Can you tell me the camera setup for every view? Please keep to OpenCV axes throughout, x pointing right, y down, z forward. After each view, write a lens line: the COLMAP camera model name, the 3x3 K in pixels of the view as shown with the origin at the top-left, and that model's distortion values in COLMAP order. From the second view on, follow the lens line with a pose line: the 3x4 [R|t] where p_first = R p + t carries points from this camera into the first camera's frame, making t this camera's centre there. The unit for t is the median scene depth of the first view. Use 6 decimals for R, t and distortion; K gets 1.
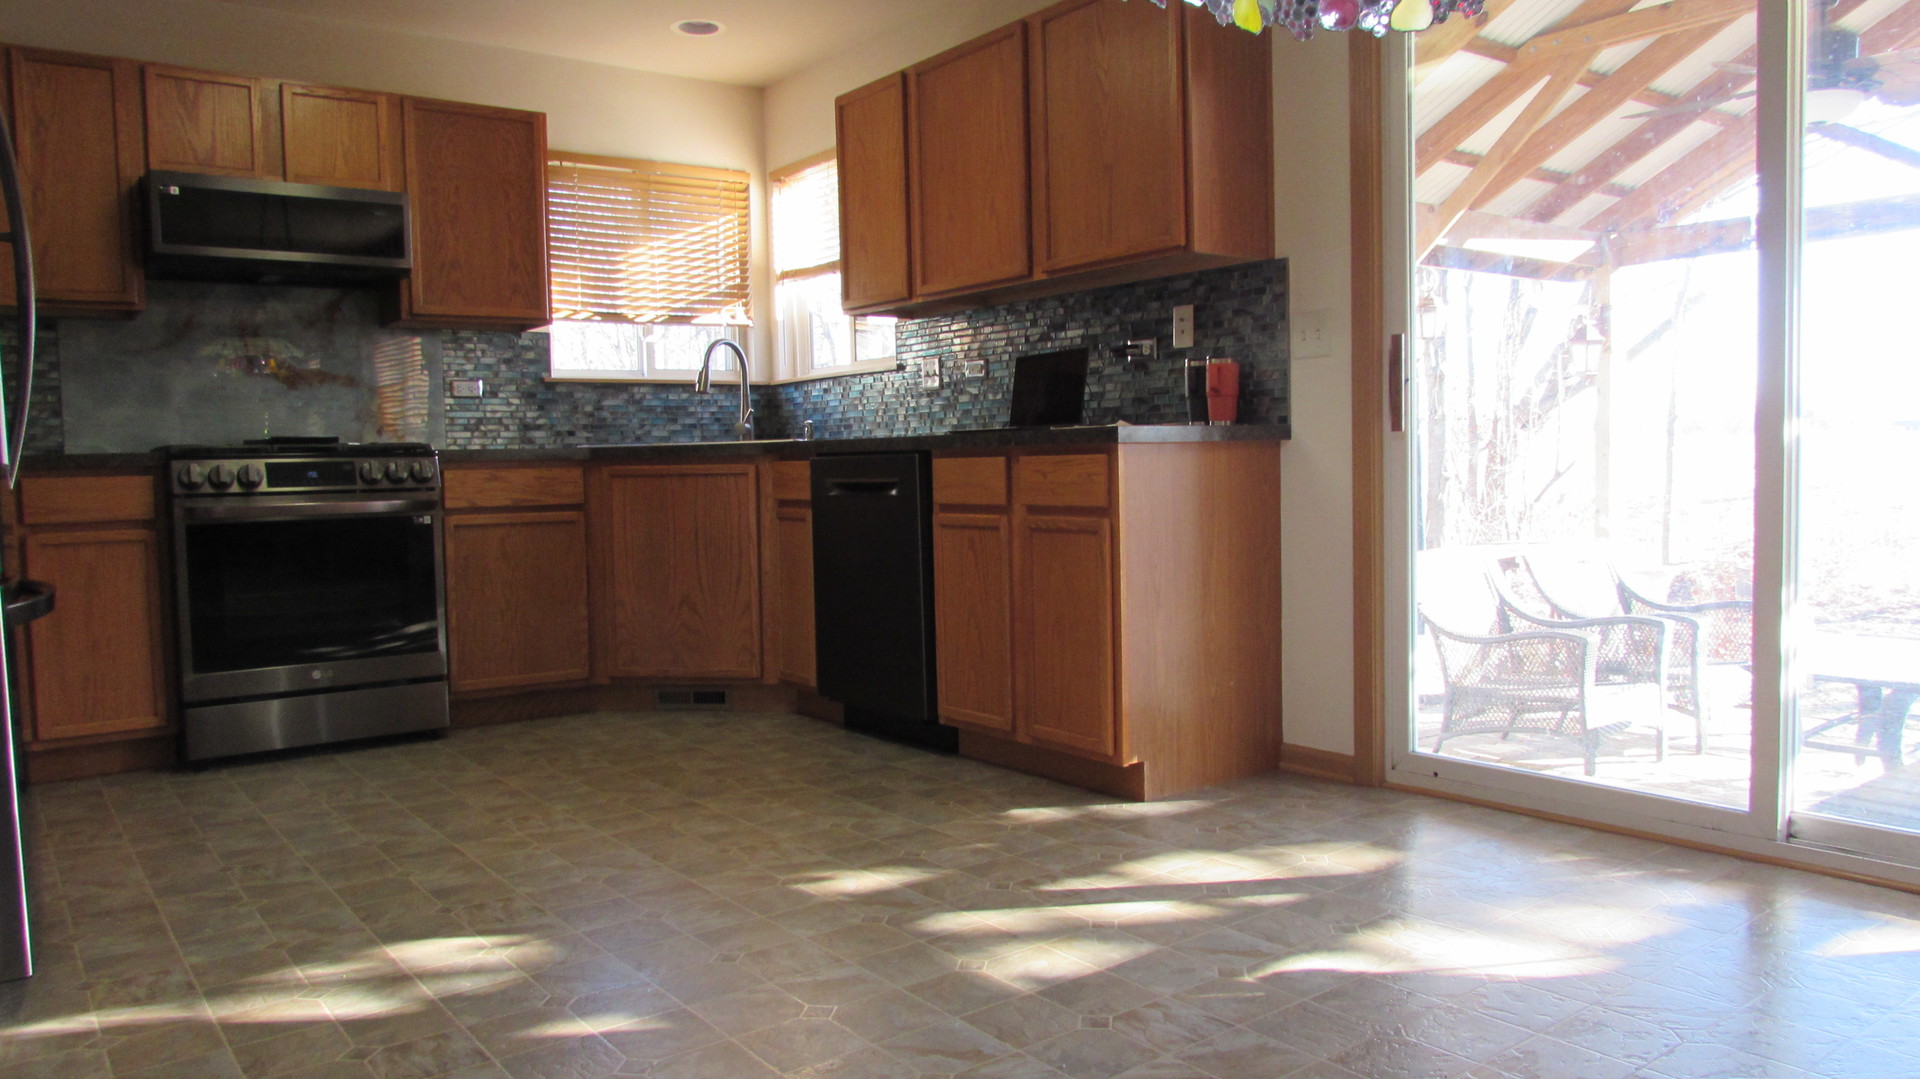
lens RADIAL K [[1359.2, 0, 960.5], [0, 1359.2, 538.6], [0, 0, 1]] dist [-0.042482, 0.022135]
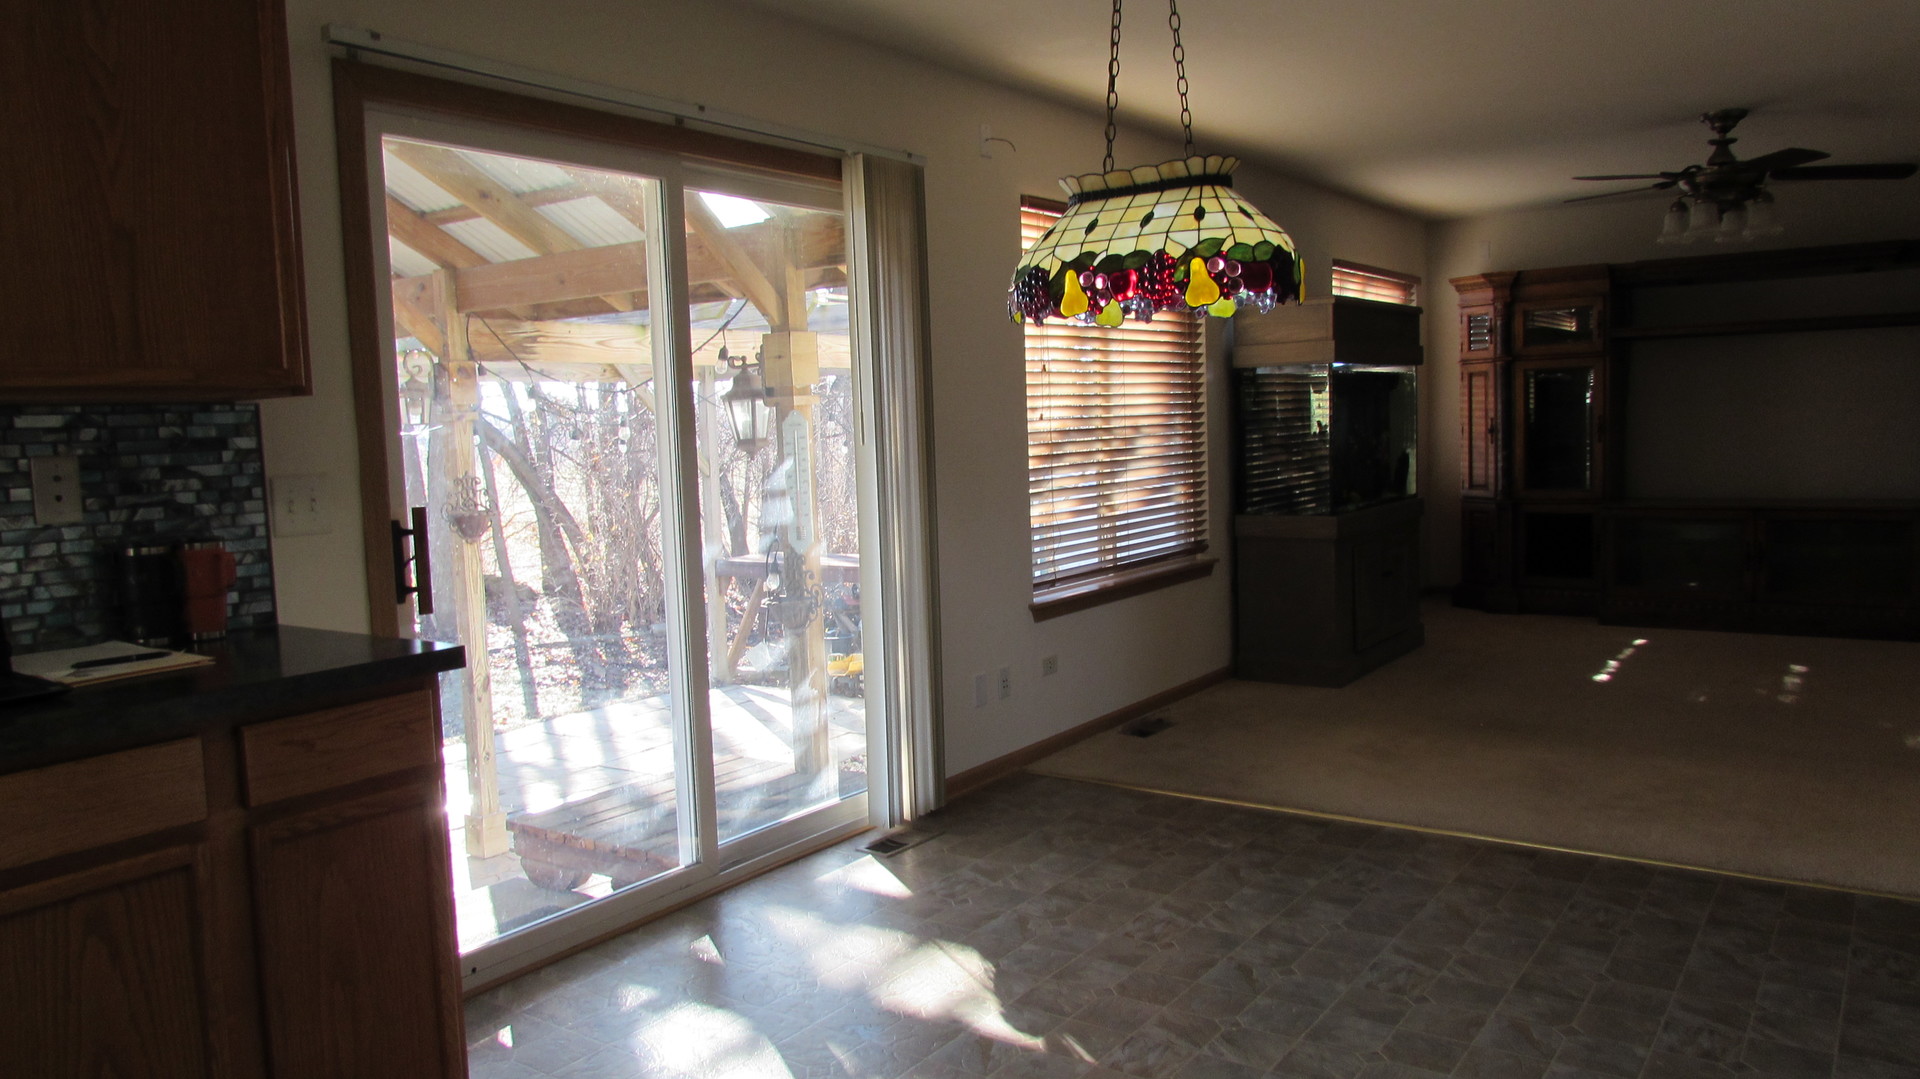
lens RADIAL K [[1359.2, 0, 964.8], [0, 1359.2, 546.3], [0, 0, 1]] dist [-0.042482, 0.022135]
pose [[-0.287831, -0.053500, 0.956186, -0.579198], [0.109761, 0.990016, 0.088433, -0.150098], [-0.951371, 0.130406, -0.279085, 0.838148]]
